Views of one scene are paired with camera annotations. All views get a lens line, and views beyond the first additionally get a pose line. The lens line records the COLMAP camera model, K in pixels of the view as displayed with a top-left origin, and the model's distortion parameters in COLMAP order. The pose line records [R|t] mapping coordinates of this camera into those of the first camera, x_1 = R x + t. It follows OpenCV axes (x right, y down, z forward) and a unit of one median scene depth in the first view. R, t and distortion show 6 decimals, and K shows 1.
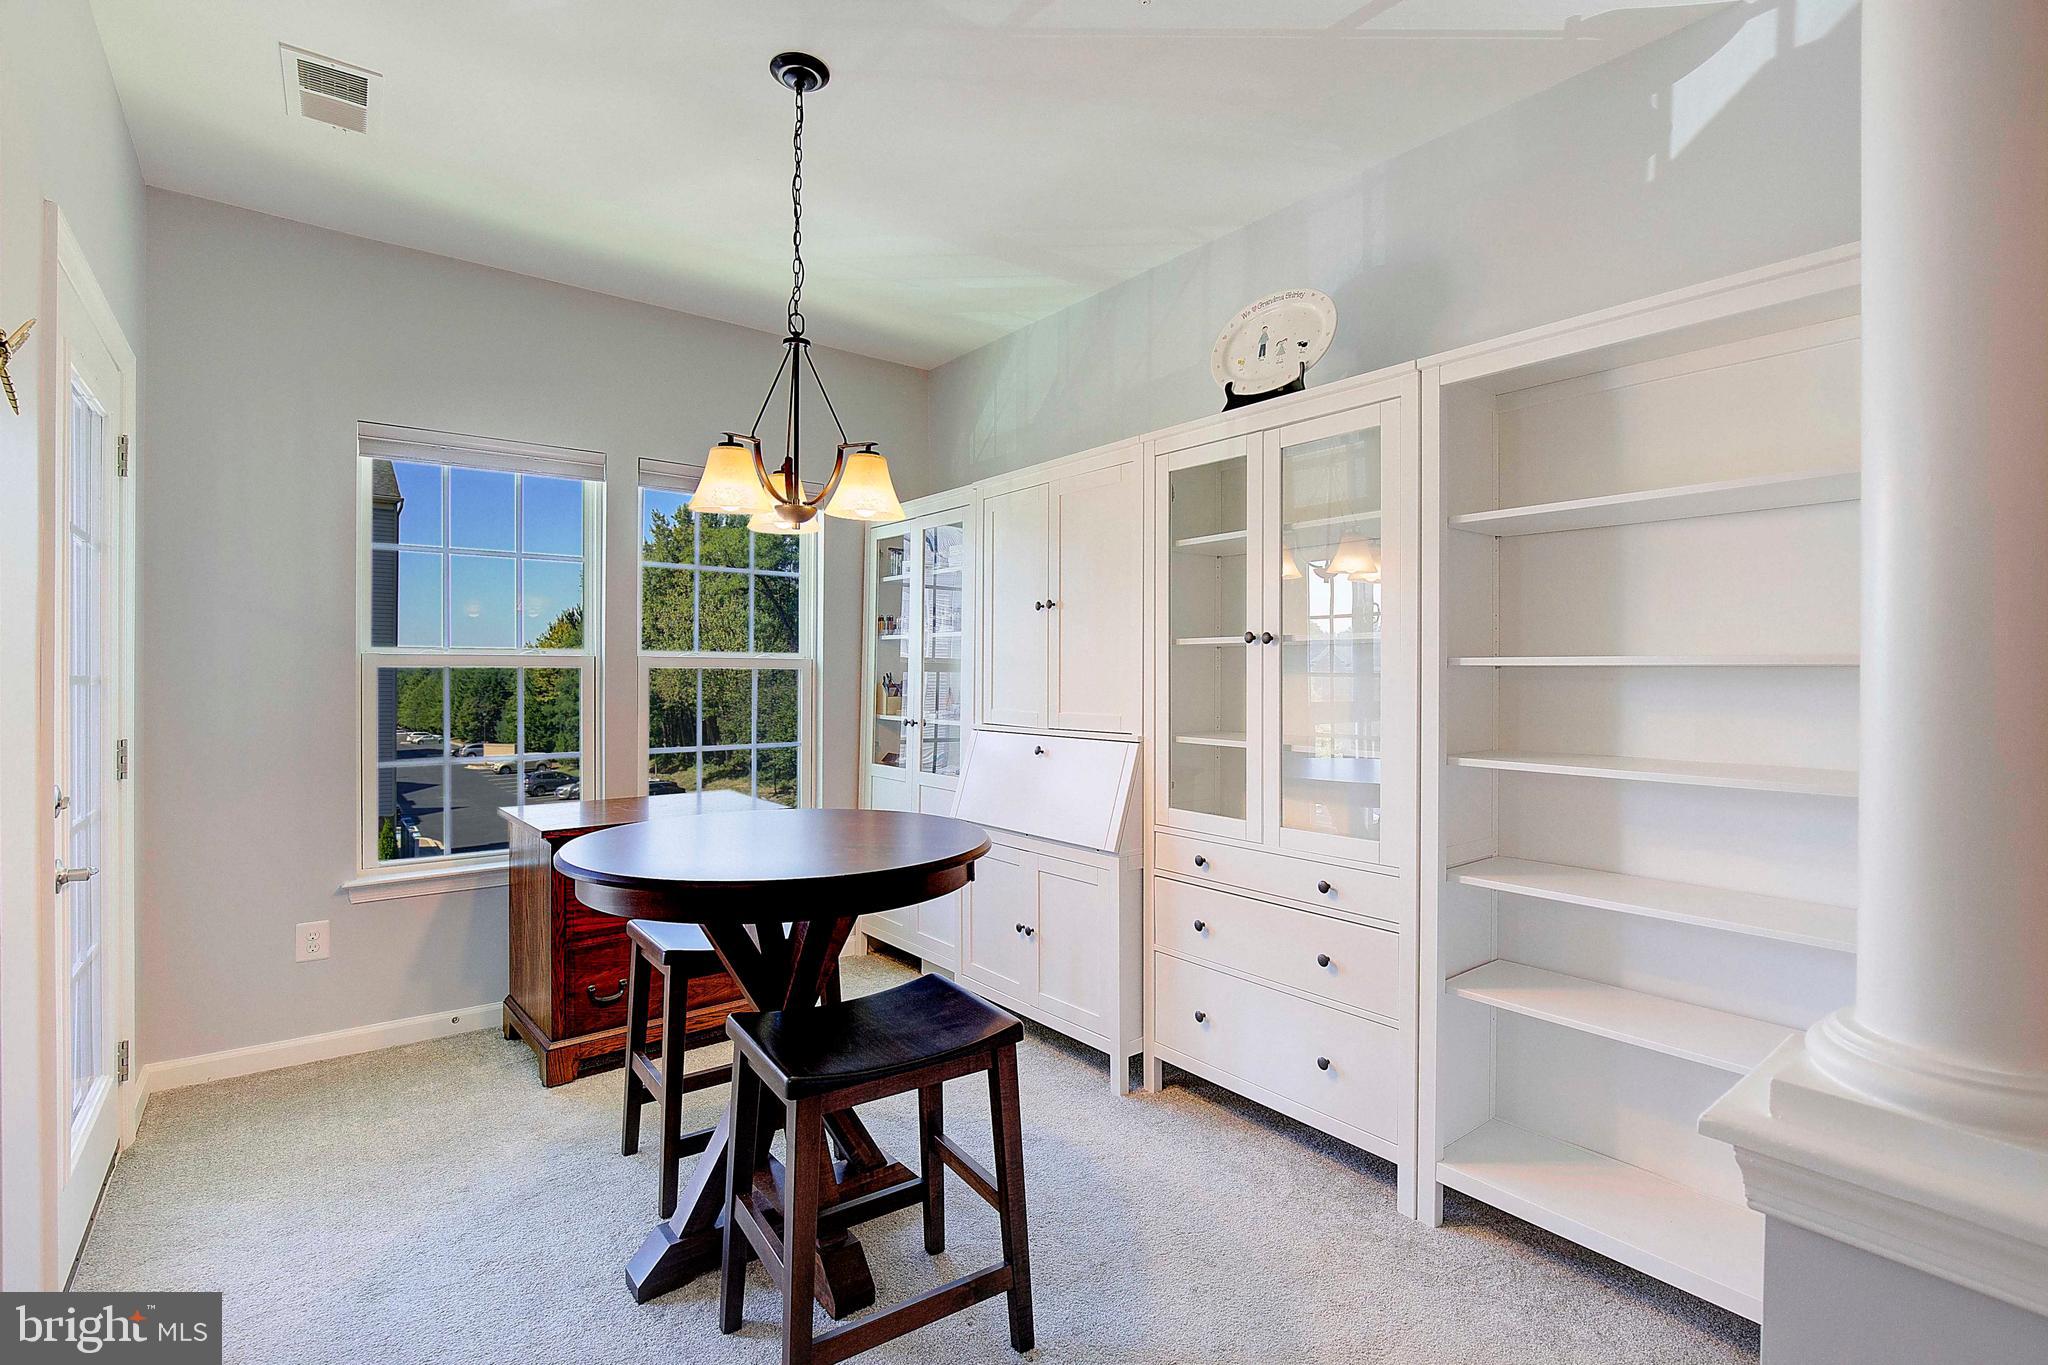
lens RADIAL K [[948.6, 0, 1043.5], [0, 948.6, 664.5], [0, 0, 1]] dist [-0.014411, -0.000348]
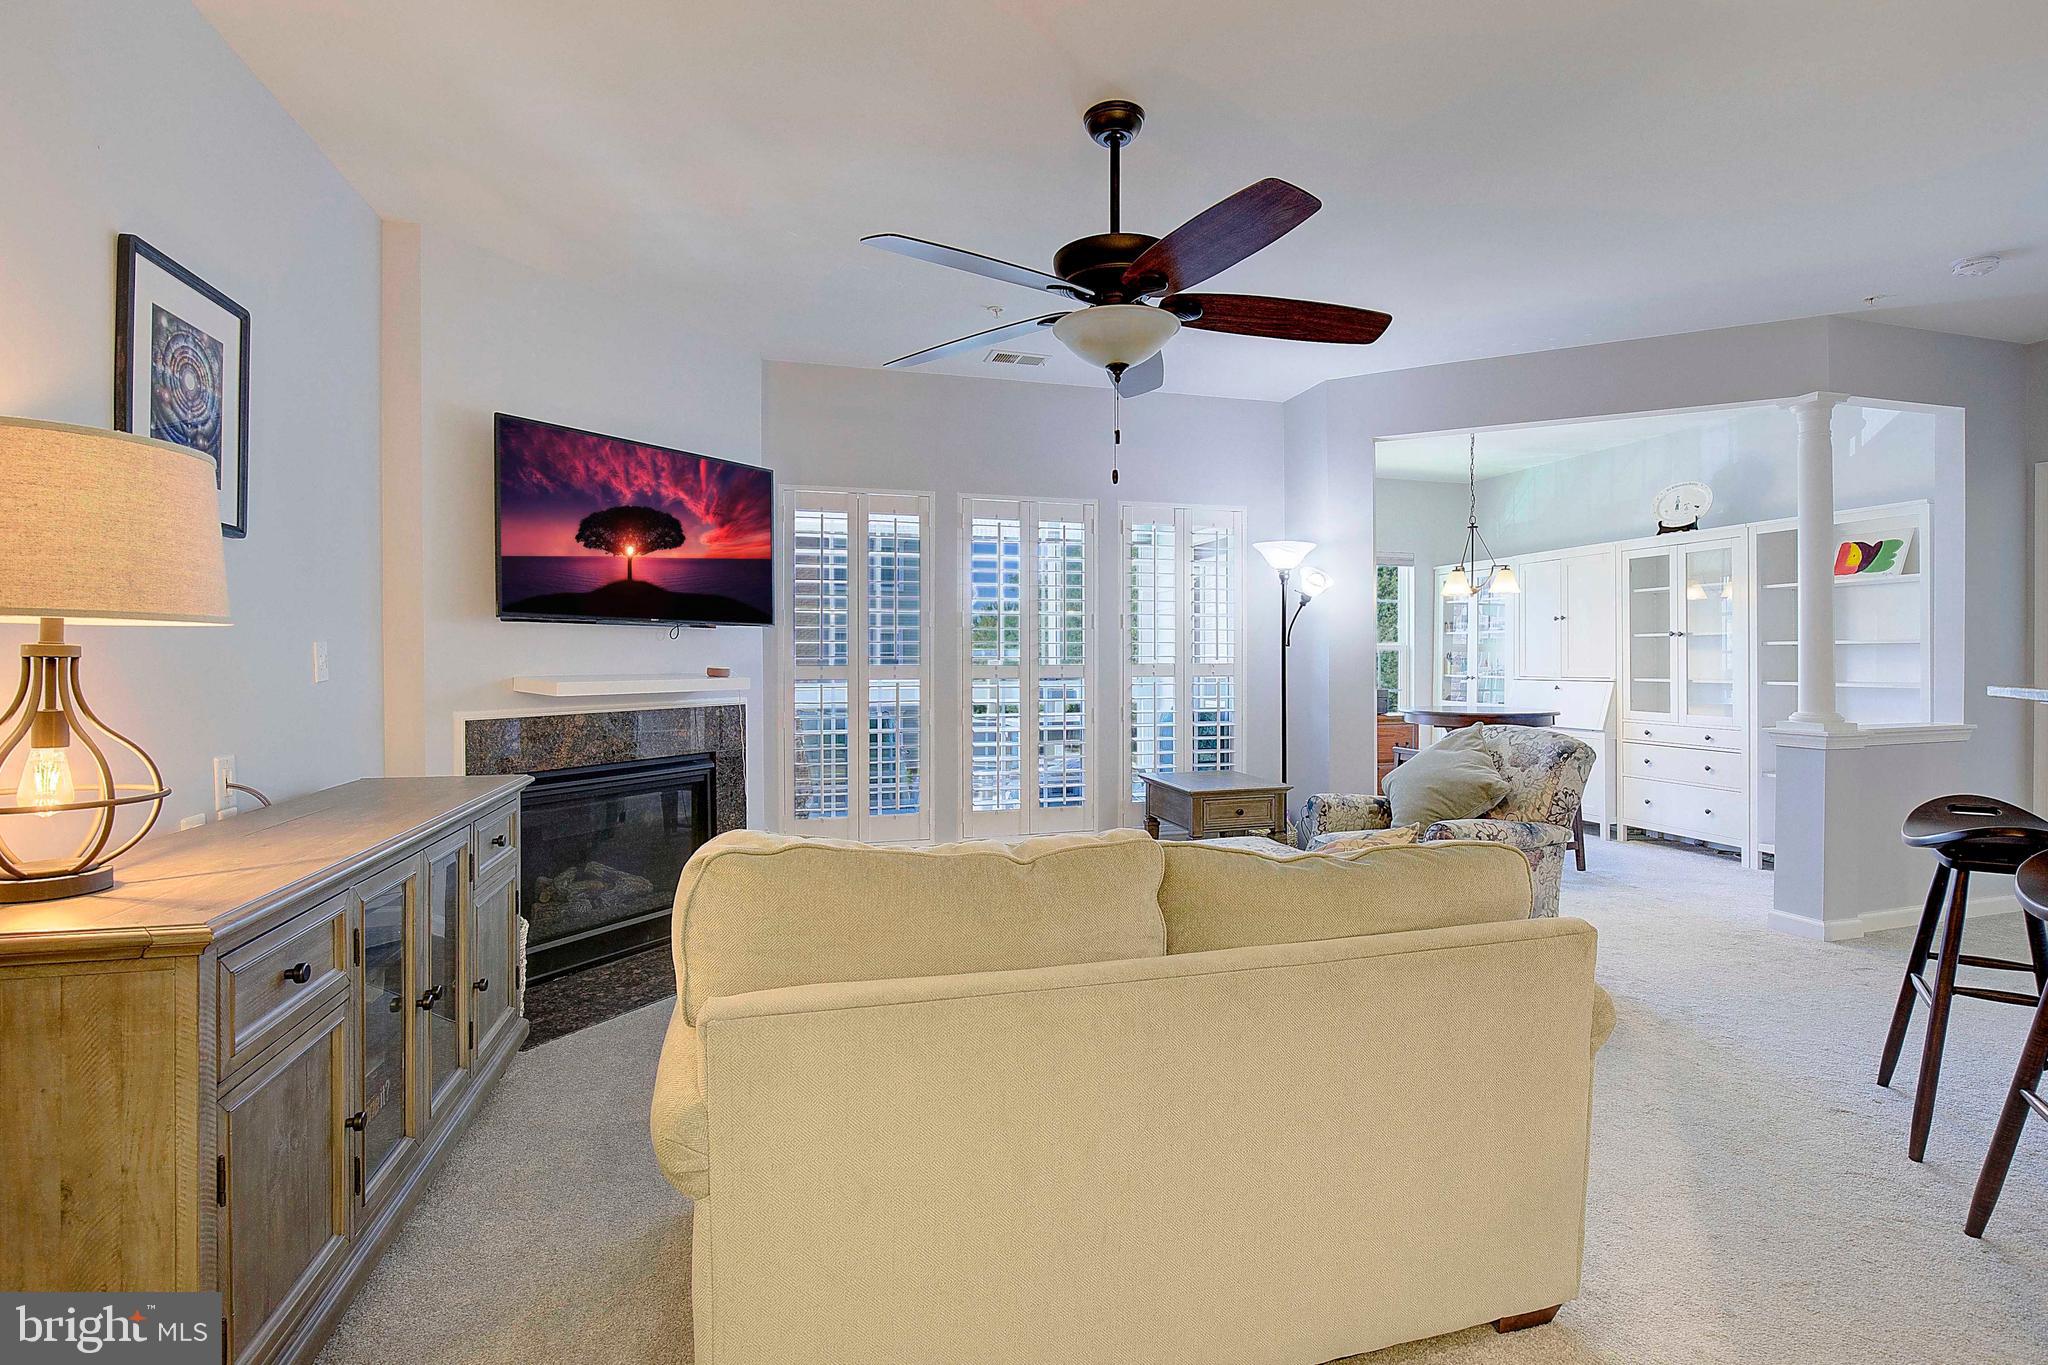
lens RADIAL K [[948.6, 0, 1043.5], [0, 948.6, 664.5], [0, 0, 1]] dist [-0.014411, -0.000348]
pose [[0.923466, -0.009516, -0.383563, -0.308387], [0.017004, 0.999725, 0.016135, -0.016438], [0.383304, -0.021422, 0.923374, -1.671317]]
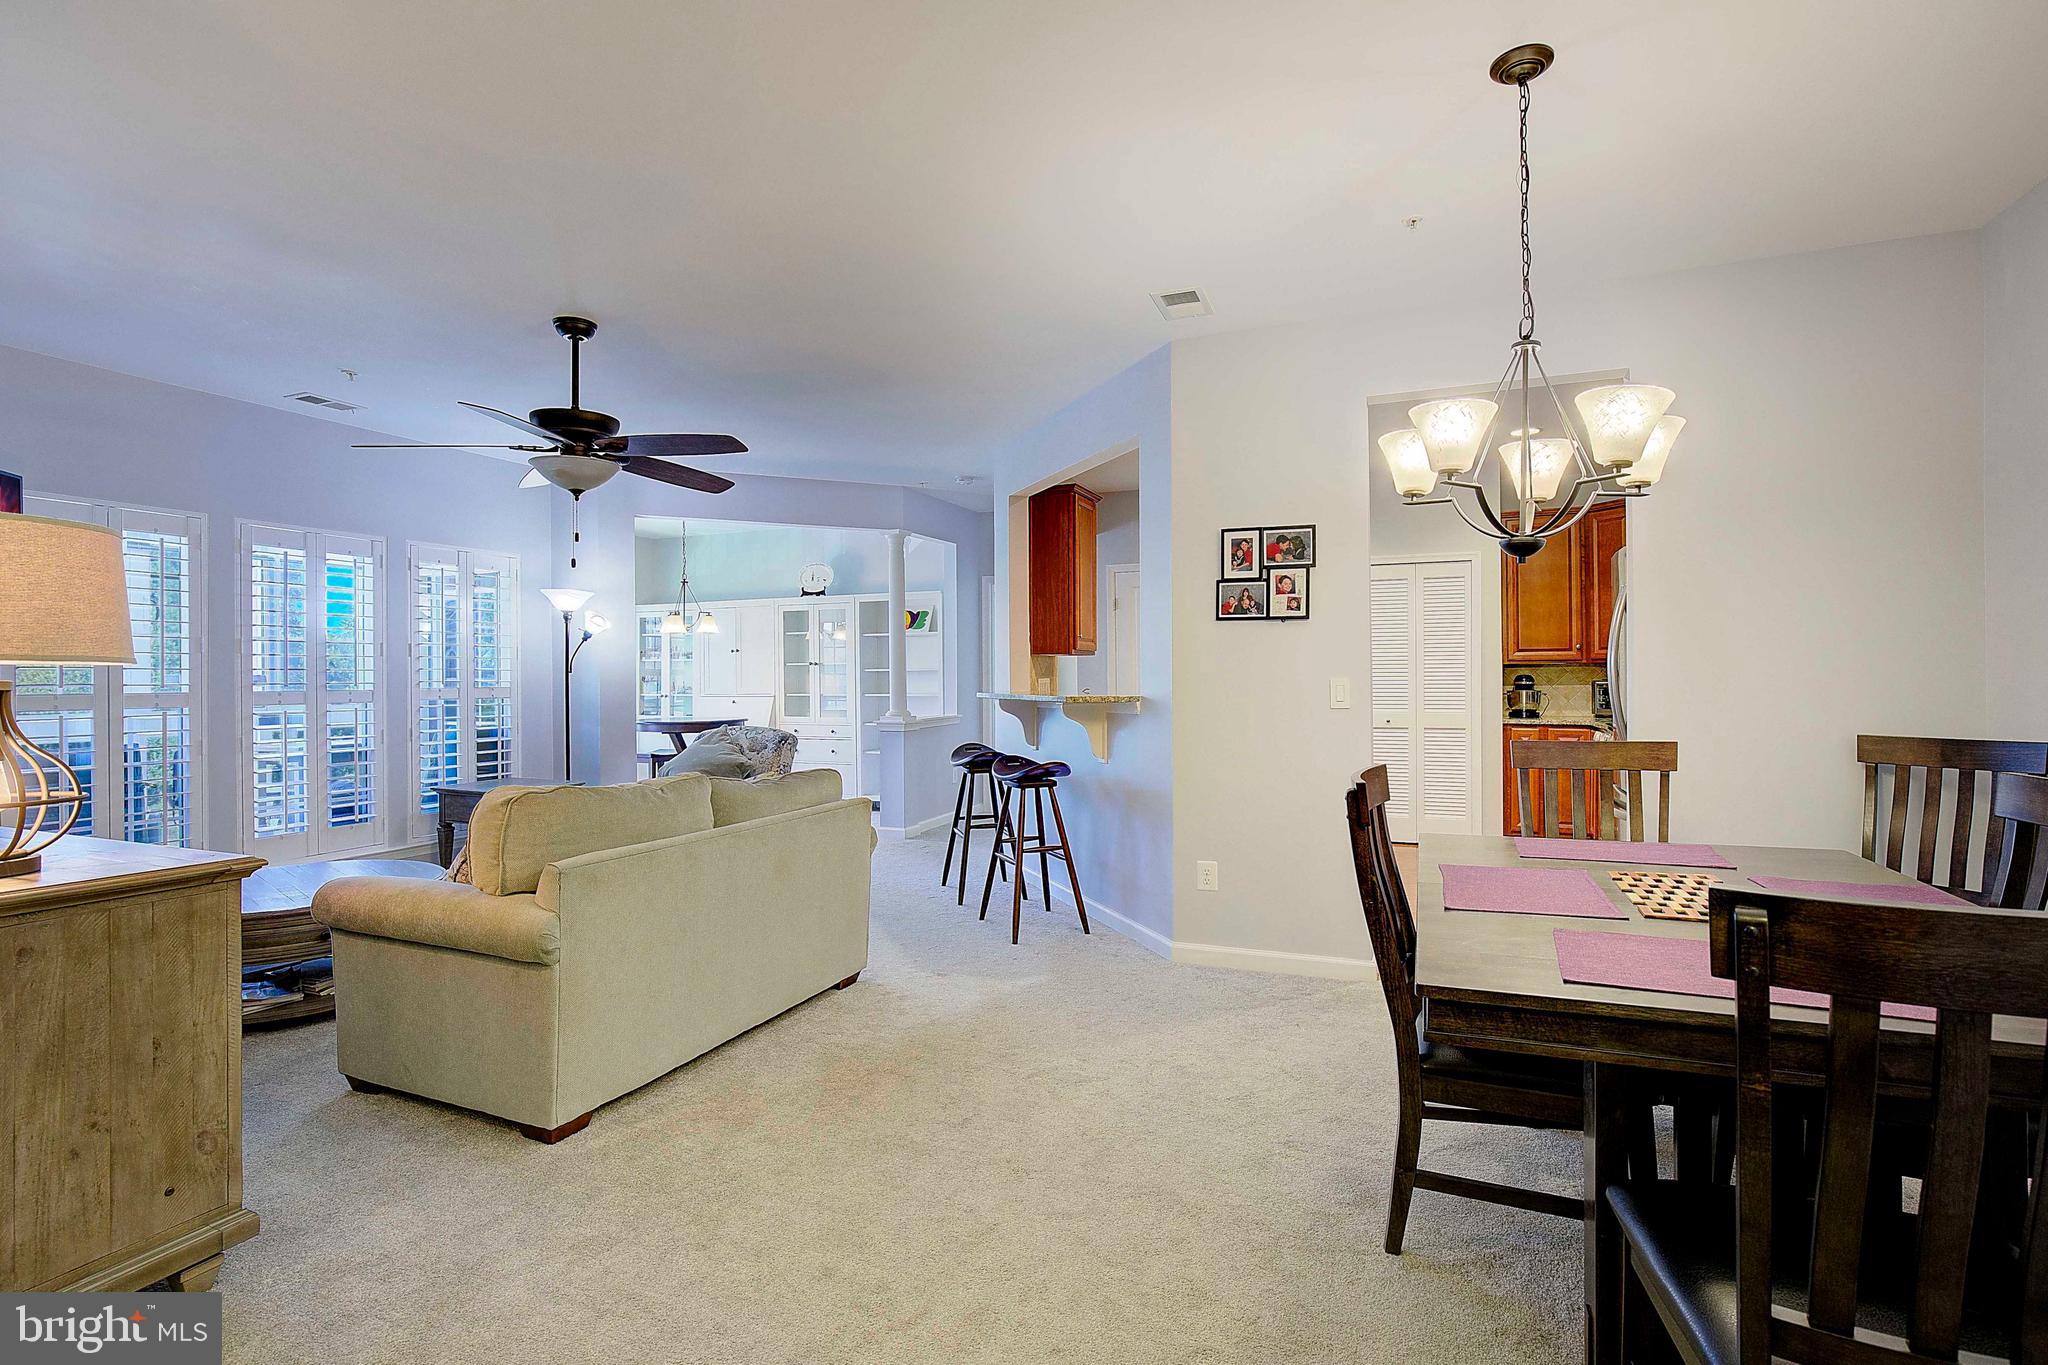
lens RADIAL K [[948.6, 0, 1043.5], [0, 948.6, 664.5], [0, 0, 1]] dist [-0.014411, -0.000348]
pose [[0.875138, -0.011515, 0.483736, -0.690507], [0.009374, 0.999933, 0.006843, -0.039035], [-0.483782, -0.001454, 0.875187, -2.371274]]
